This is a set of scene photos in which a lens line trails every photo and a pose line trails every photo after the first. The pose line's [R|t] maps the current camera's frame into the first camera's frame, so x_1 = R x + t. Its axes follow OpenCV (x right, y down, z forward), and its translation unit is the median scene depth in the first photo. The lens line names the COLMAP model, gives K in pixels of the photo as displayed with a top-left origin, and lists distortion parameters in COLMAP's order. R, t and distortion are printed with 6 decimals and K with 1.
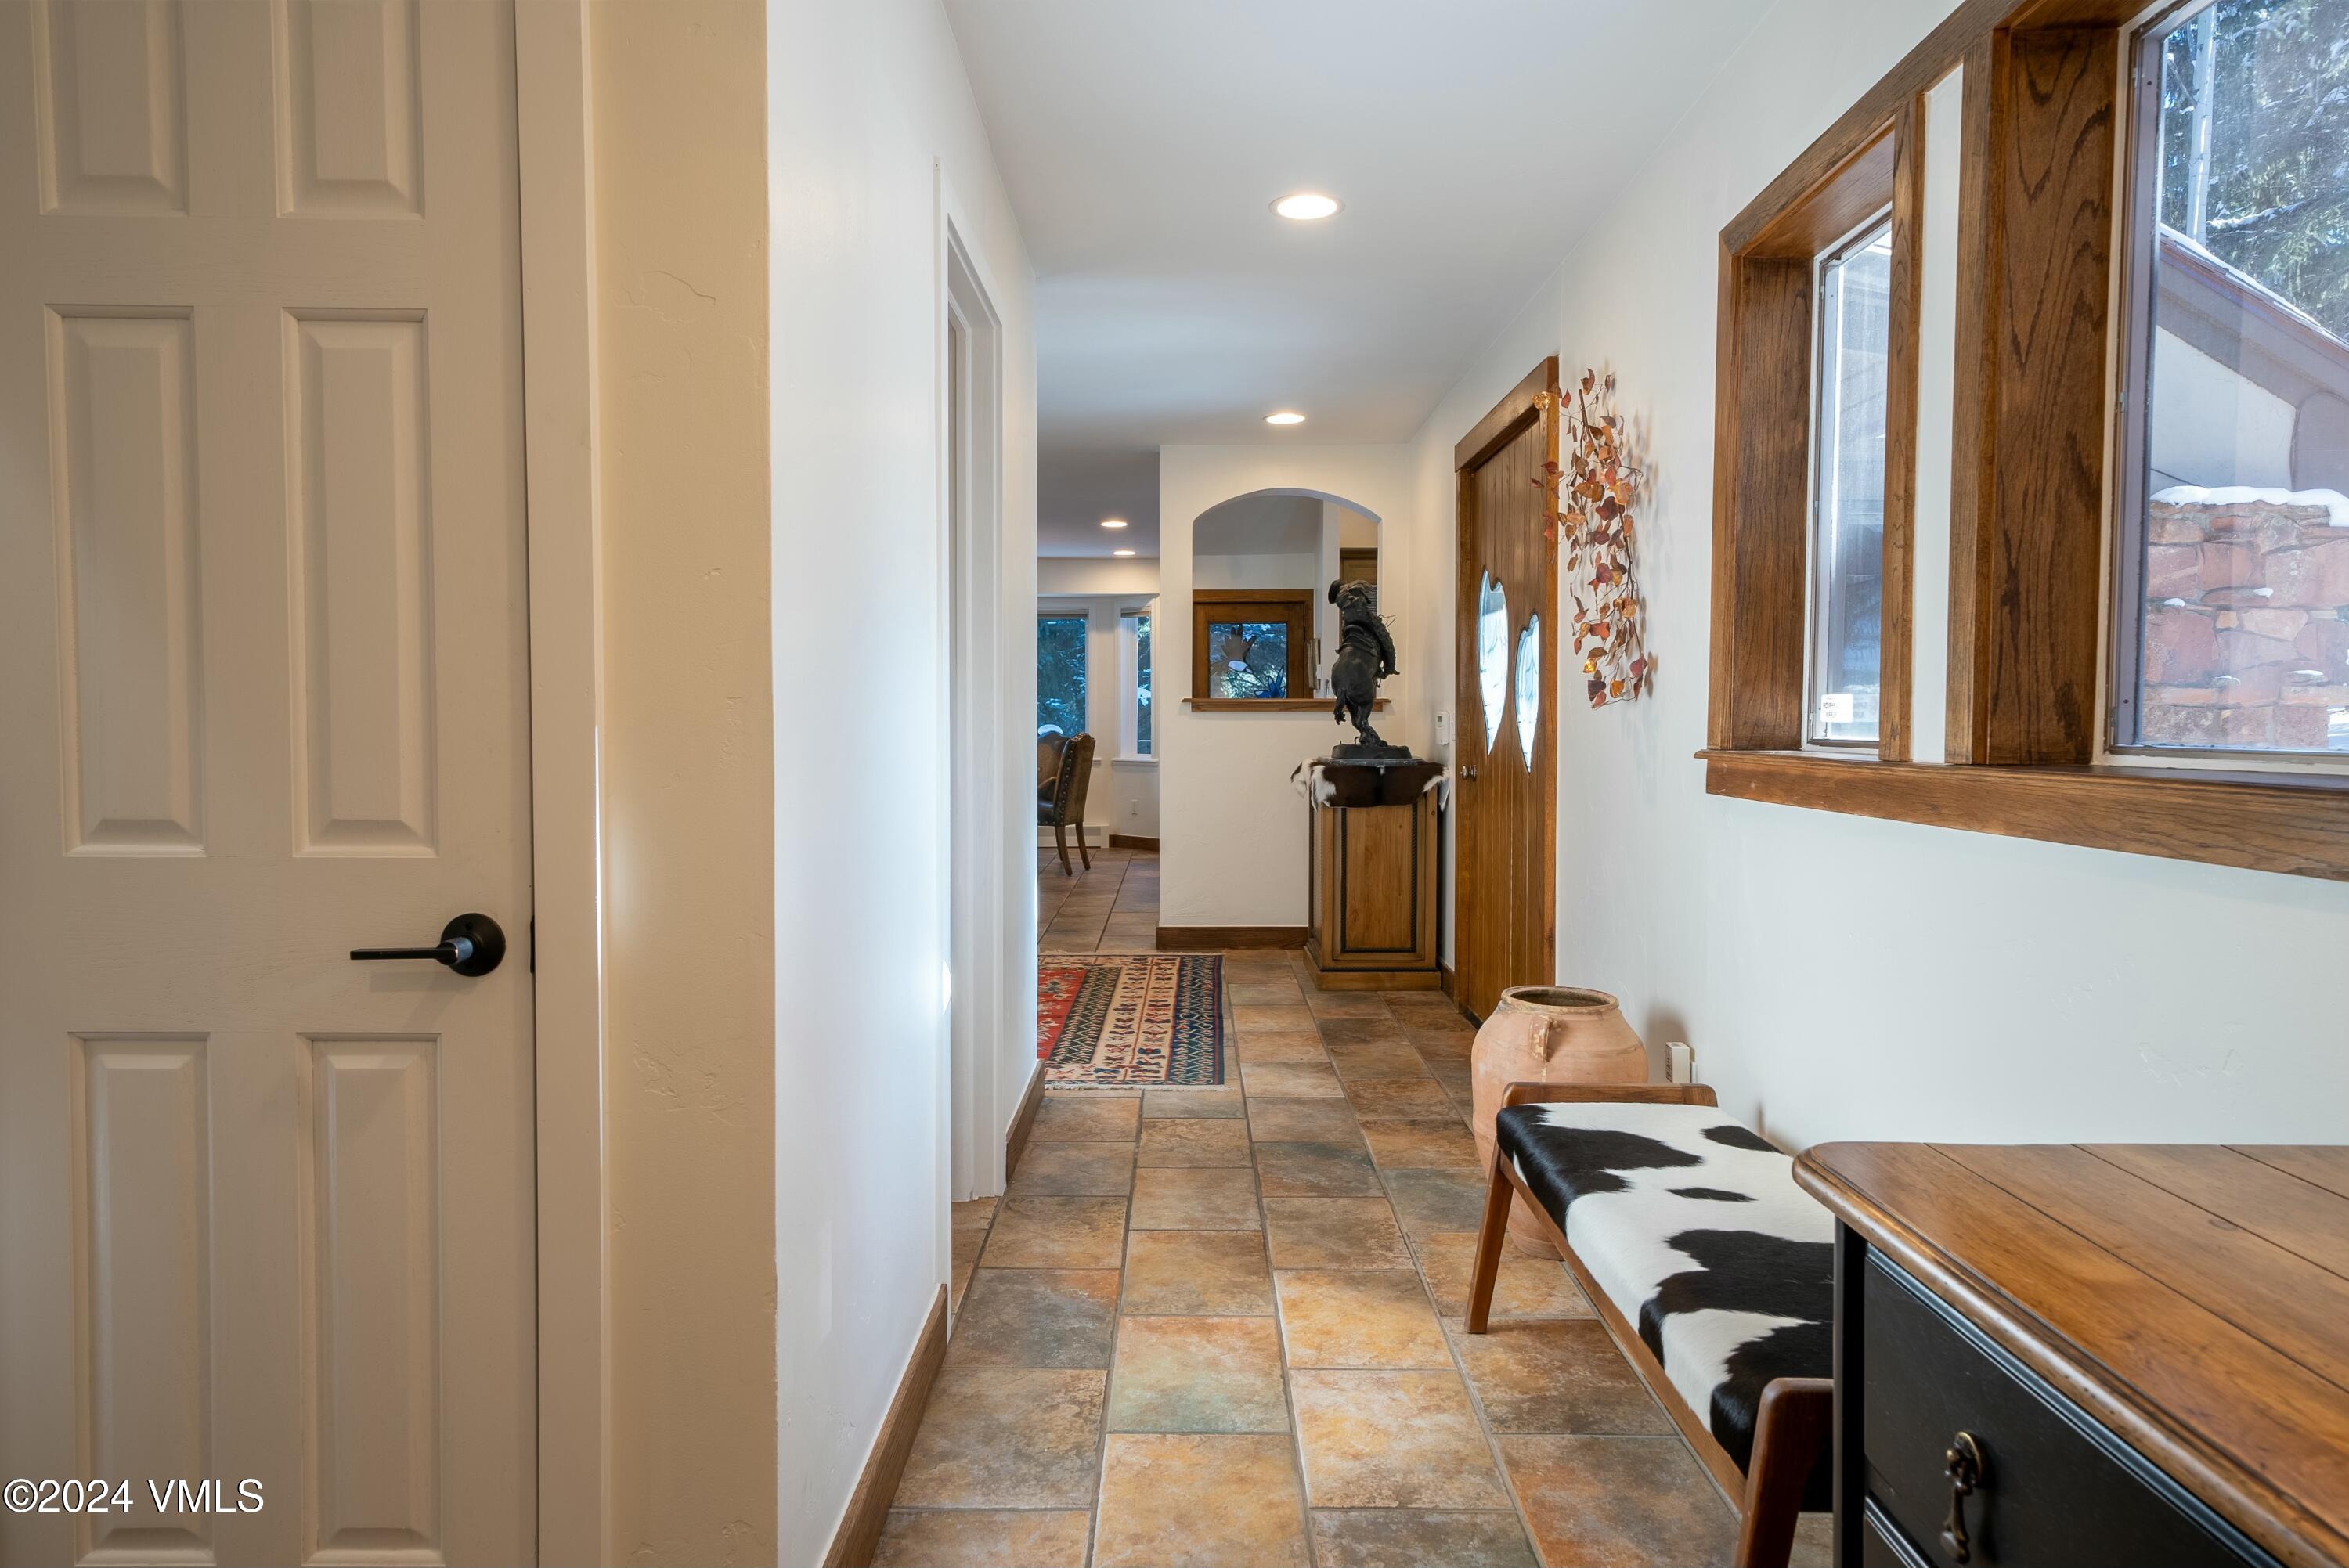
lens RADIAL K [[1474.1, 0, 1176.4], [0, 1474.1, 780.9], [0, 0, 1]] dist [0.008523, 0.001392]
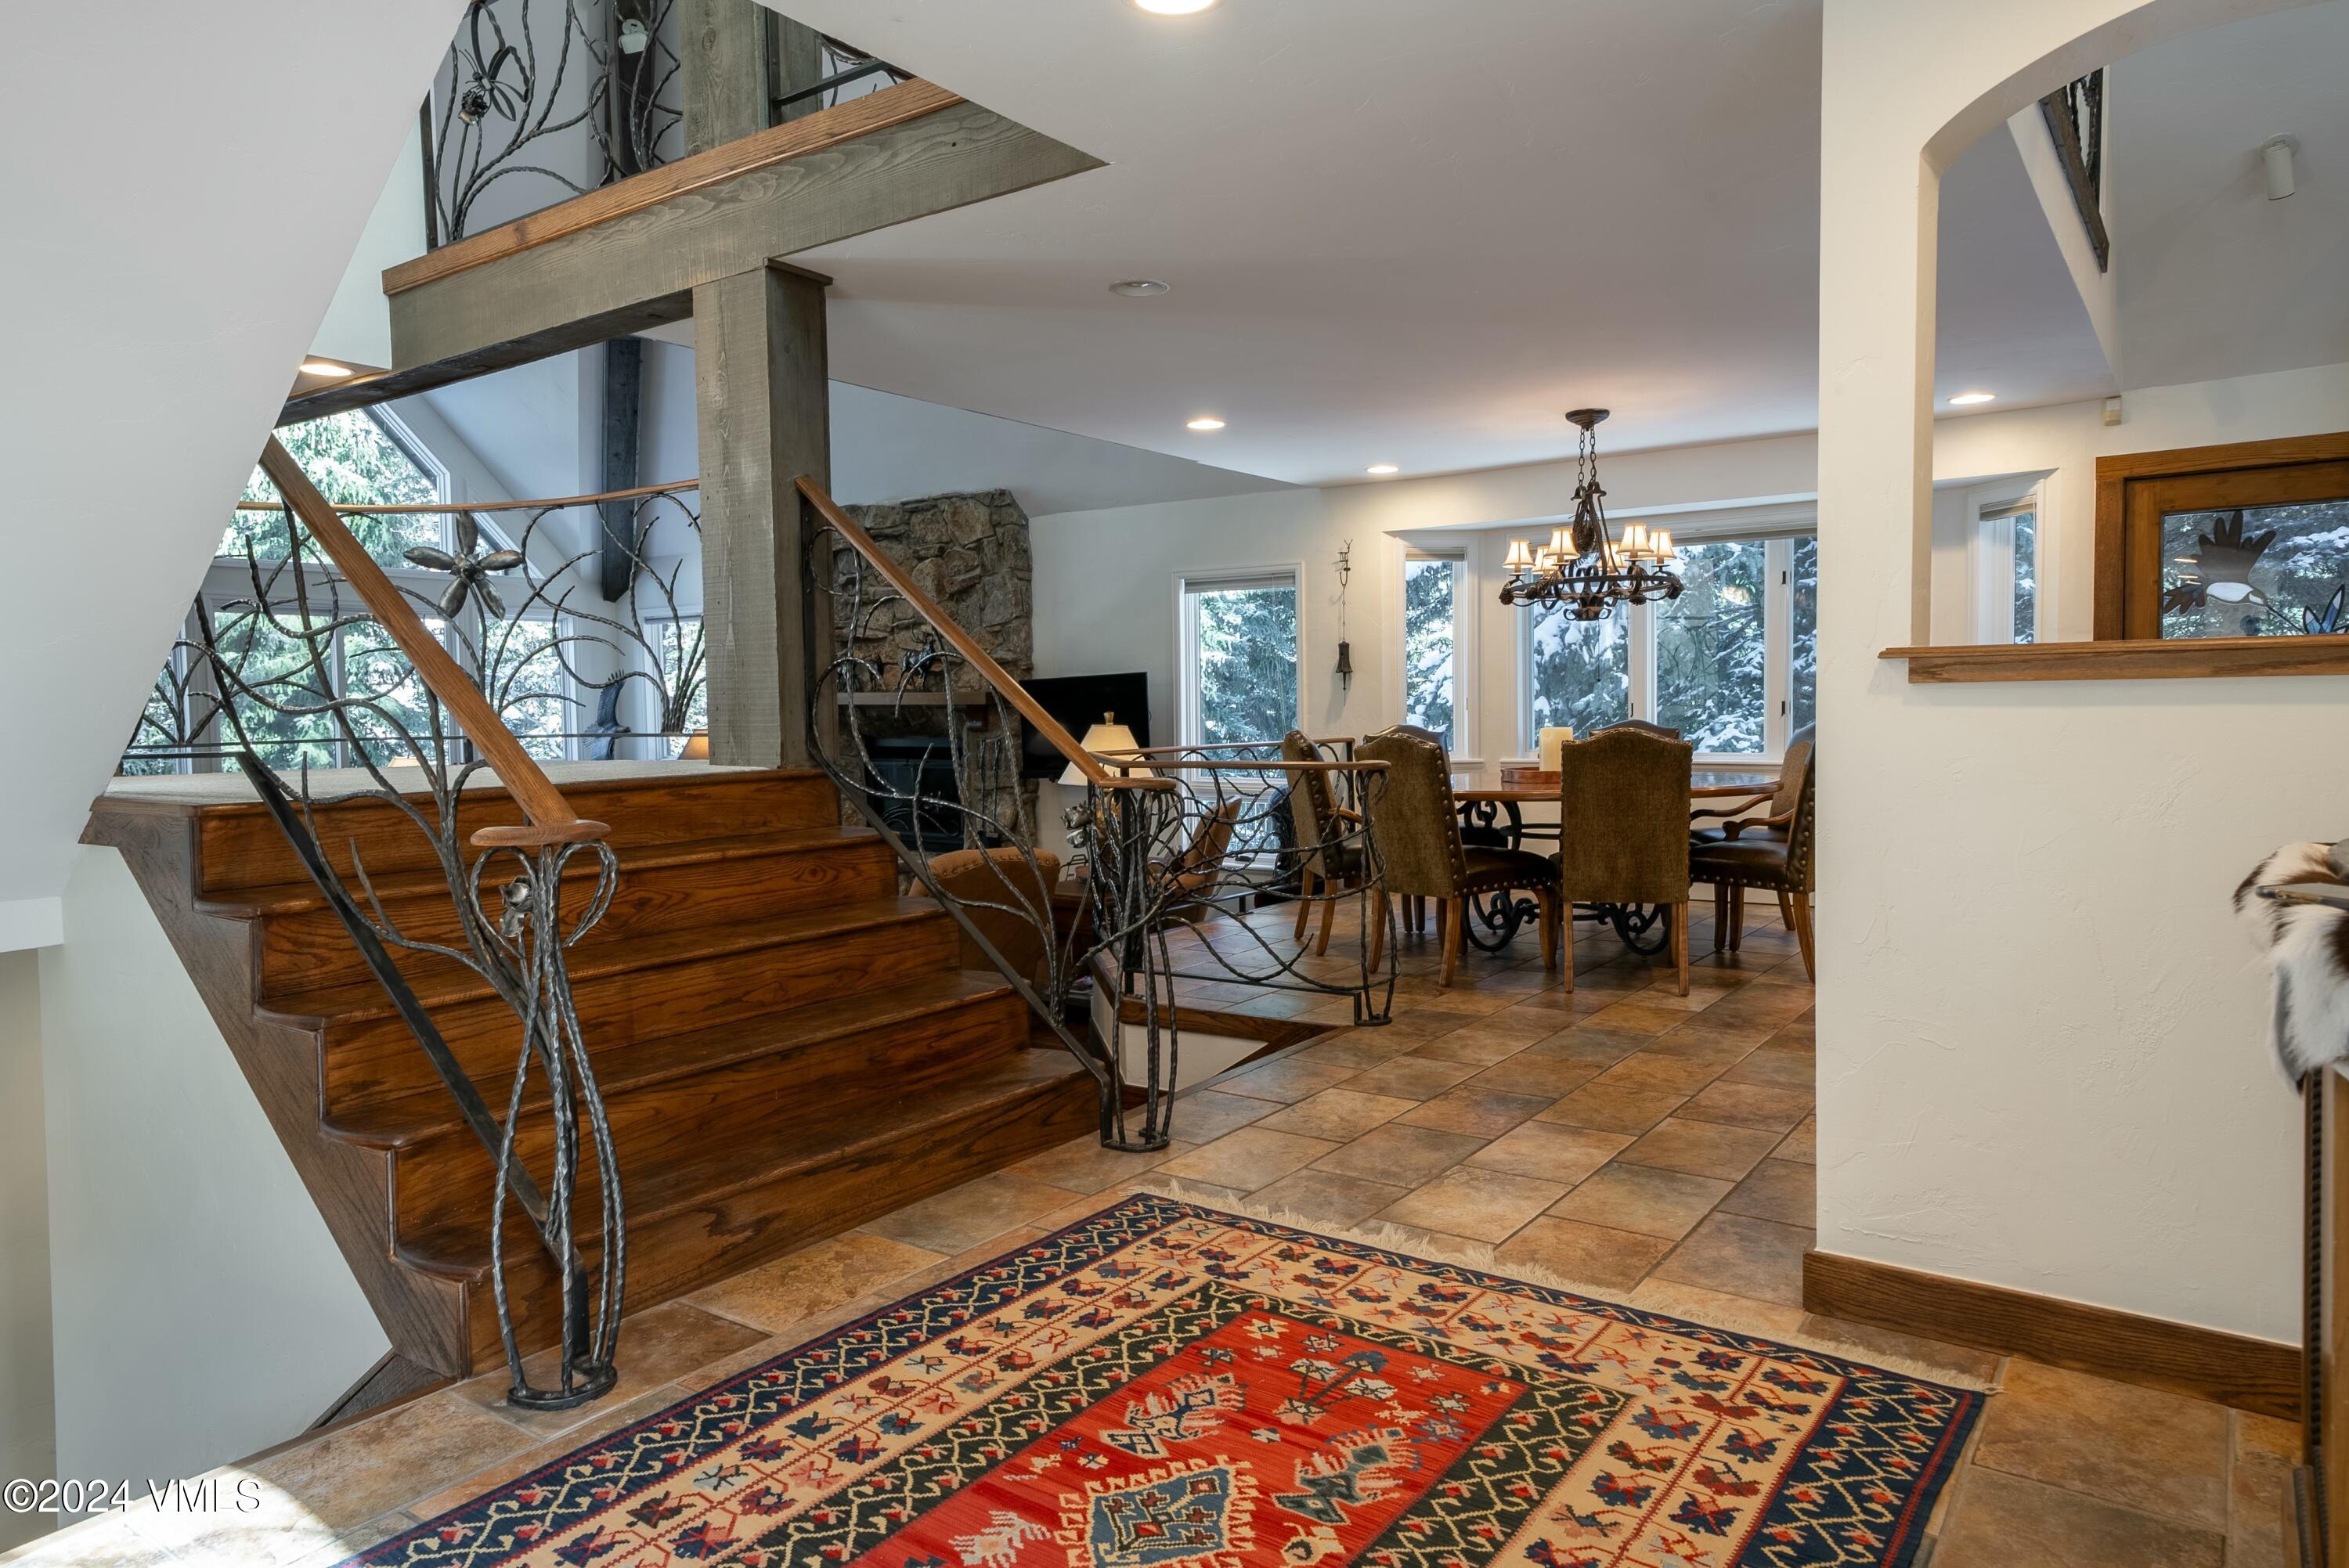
lens RADIAL K [[1474.1, 0, 1149.4], [0, 1474.1, 766.0], [0, 0, 1]] dist [0.008523, 0.001392]
pose [[0.809985, 0.013411, -0.586297, 0.040180], [-0.014544, 0.999890, 0.002777, -0.012056], [0.586270, 0.006278, 0.810091, 0.346547]]
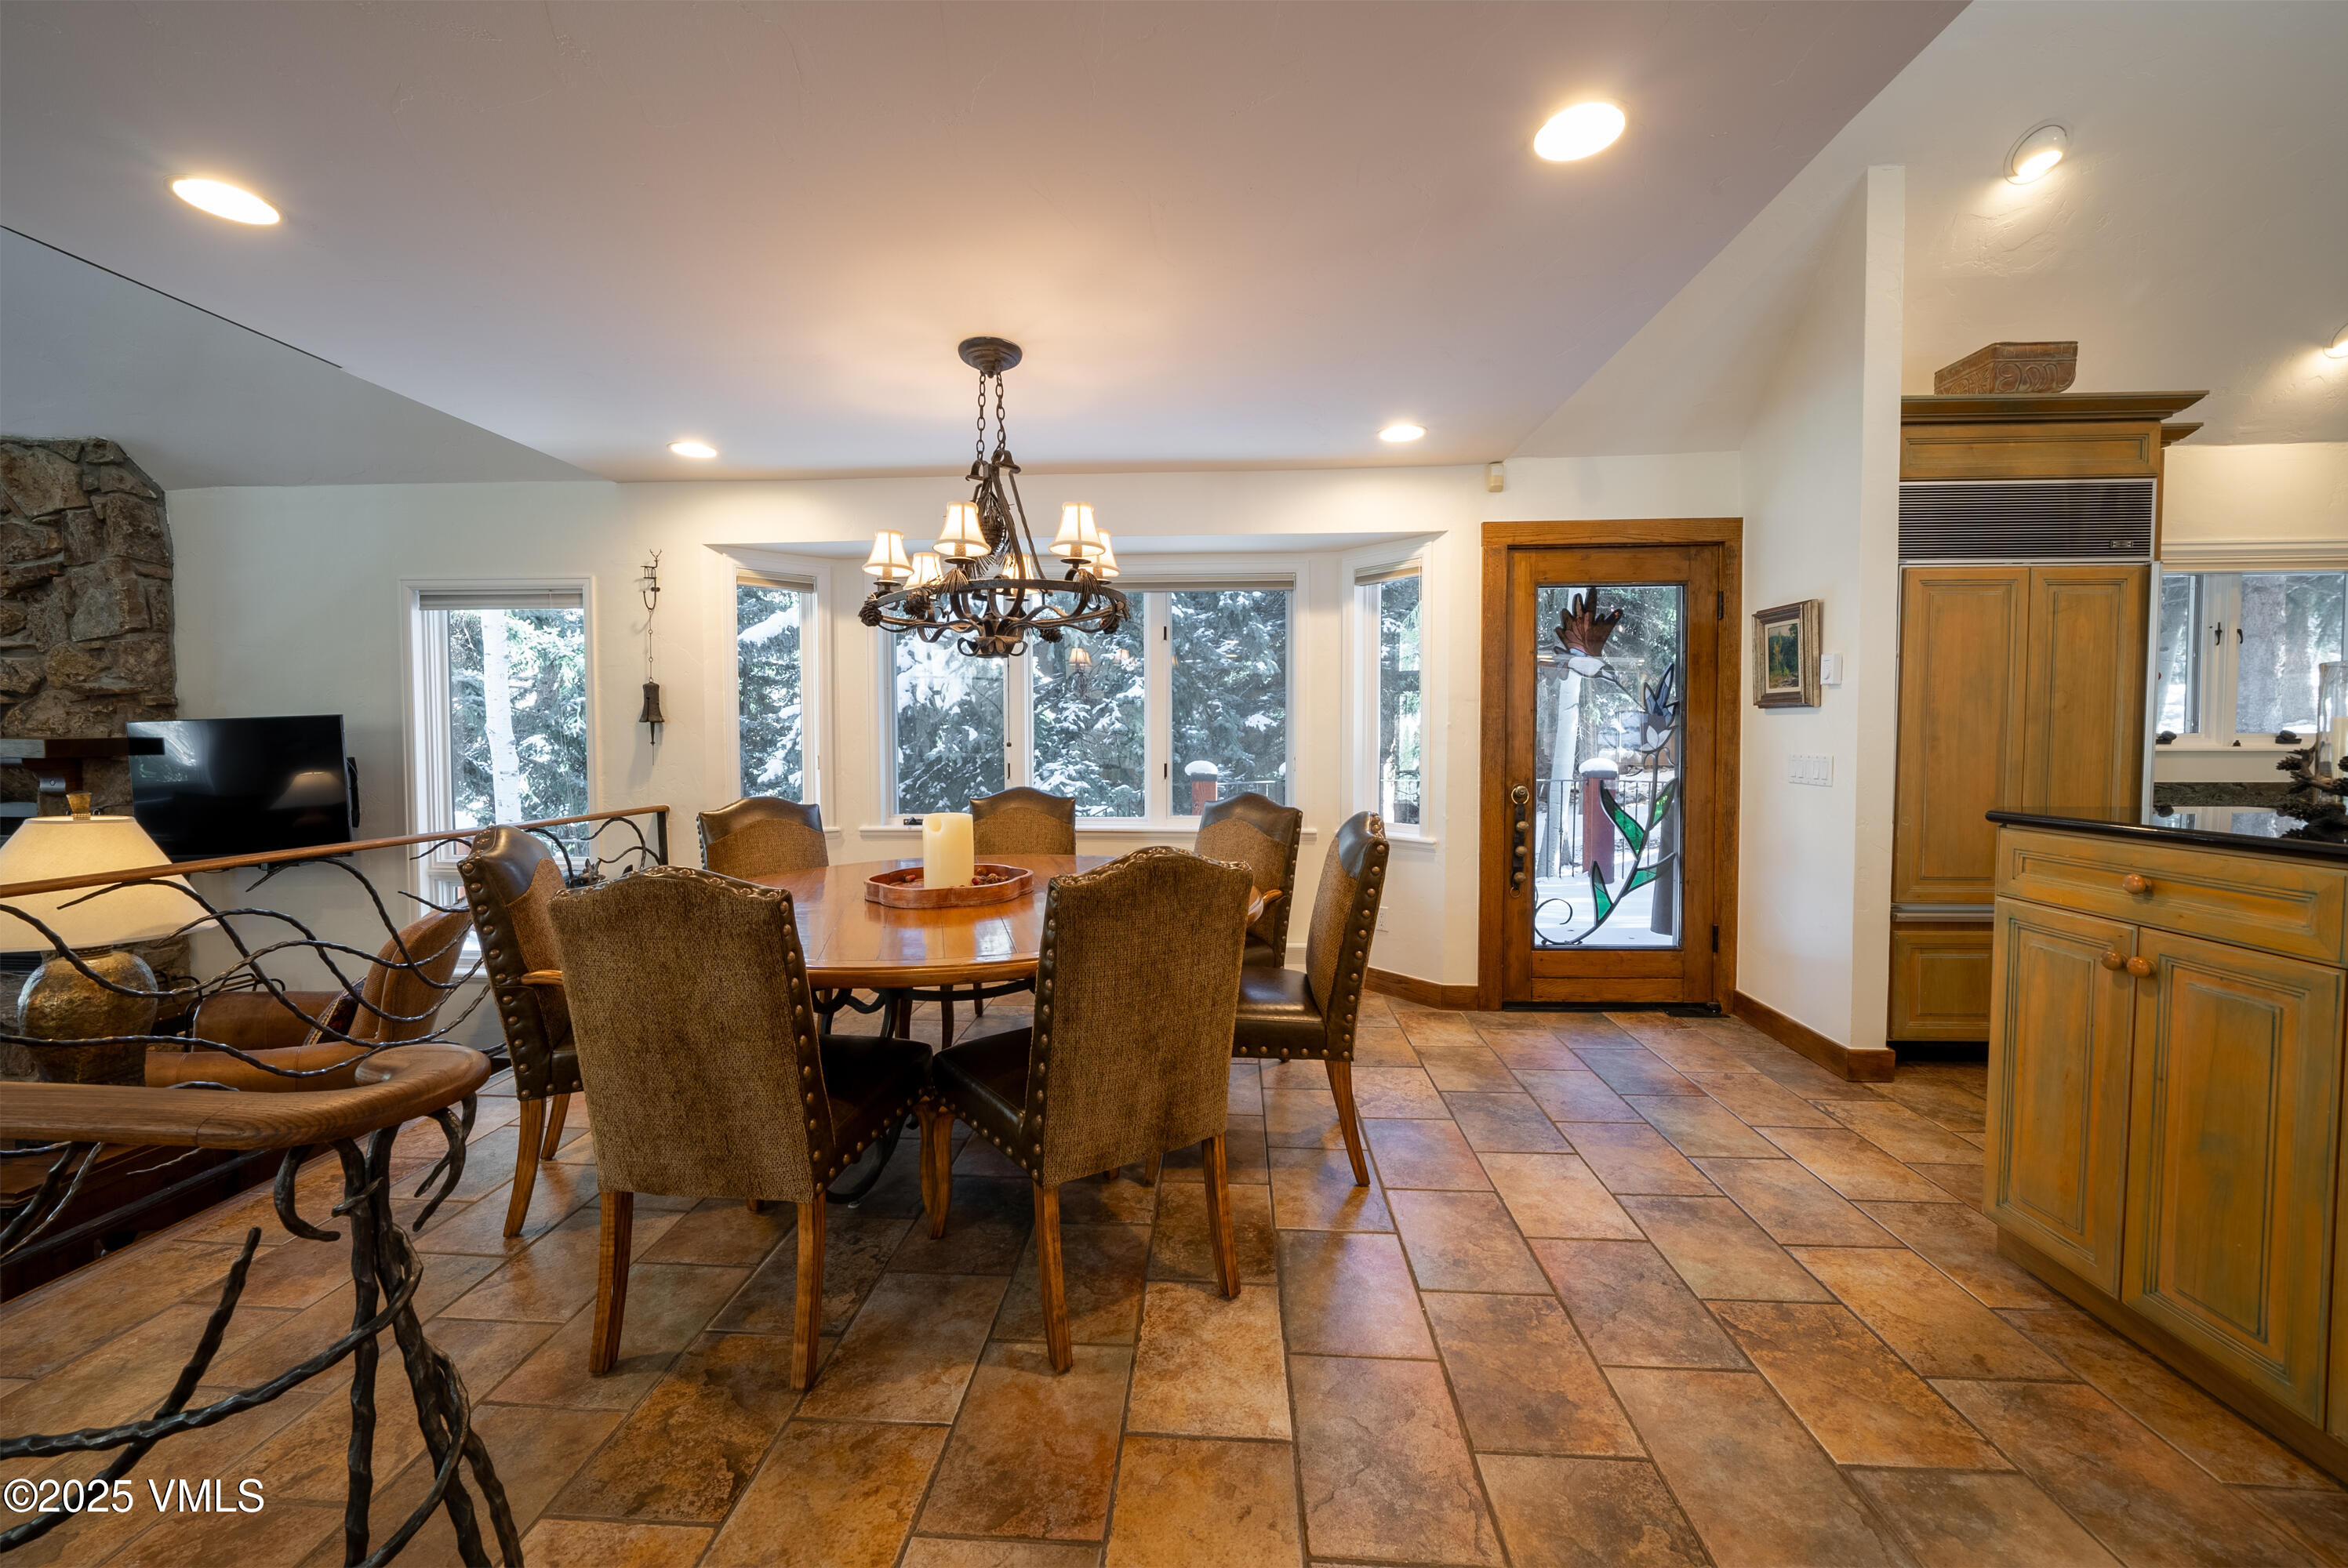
lens RADIAL K [[891.1, 0, 1164.1], [0, 891.1, 771.5], [0, 0, 1]] dist [-0.006569, 0.000095]
pose [[0.998313, 0.001732, -0.058044, -0.092362], [-0.002220, 0.999963, -0.008354, -0.035977], [0.058028, 0.008469, 0.998279, 0.660402]]
